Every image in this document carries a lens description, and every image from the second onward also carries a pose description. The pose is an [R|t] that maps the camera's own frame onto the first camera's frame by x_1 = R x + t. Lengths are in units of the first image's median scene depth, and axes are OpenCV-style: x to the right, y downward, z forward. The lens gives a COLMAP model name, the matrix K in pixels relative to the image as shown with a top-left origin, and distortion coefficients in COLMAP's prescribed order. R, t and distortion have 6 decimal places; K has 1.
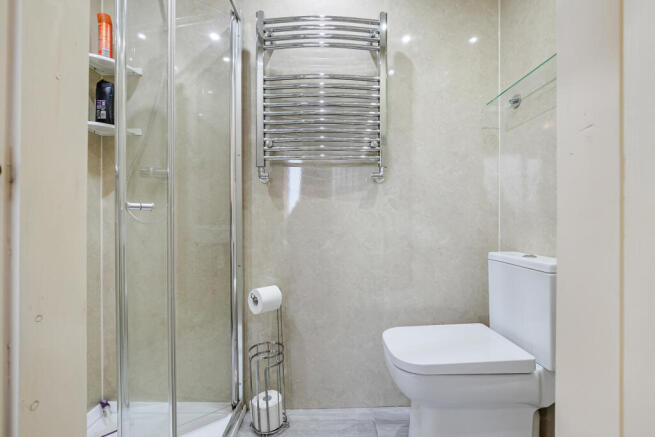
lens RADIAL K [[300.5, 0, 329.1], [0, 300.5, 221.6], [0, 0, 1]] dist [0.004391, 0.000310]
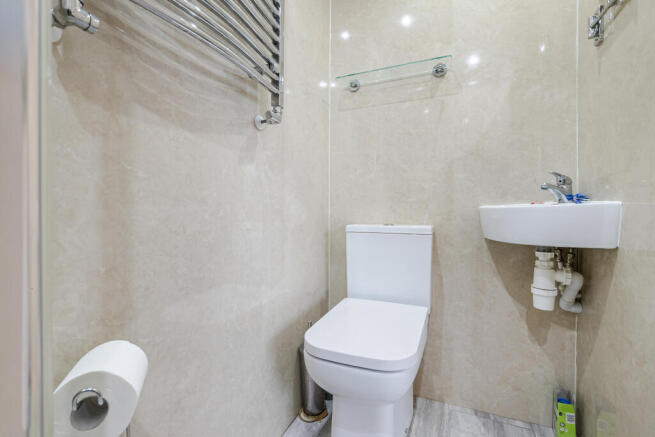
lens RADIAL K [[300.5, 0, 326.7], [0, 300.5, 218.2], [0, 0, 1]] dist [0.004391, 0.000310]
pose [[0.399381, -0.013029, 0.916692, -0.414062], [0.002449, 0.999911, 0.013145, 0.063331], [-0.916782, -0.003005, 0.399378, 0.643325]]
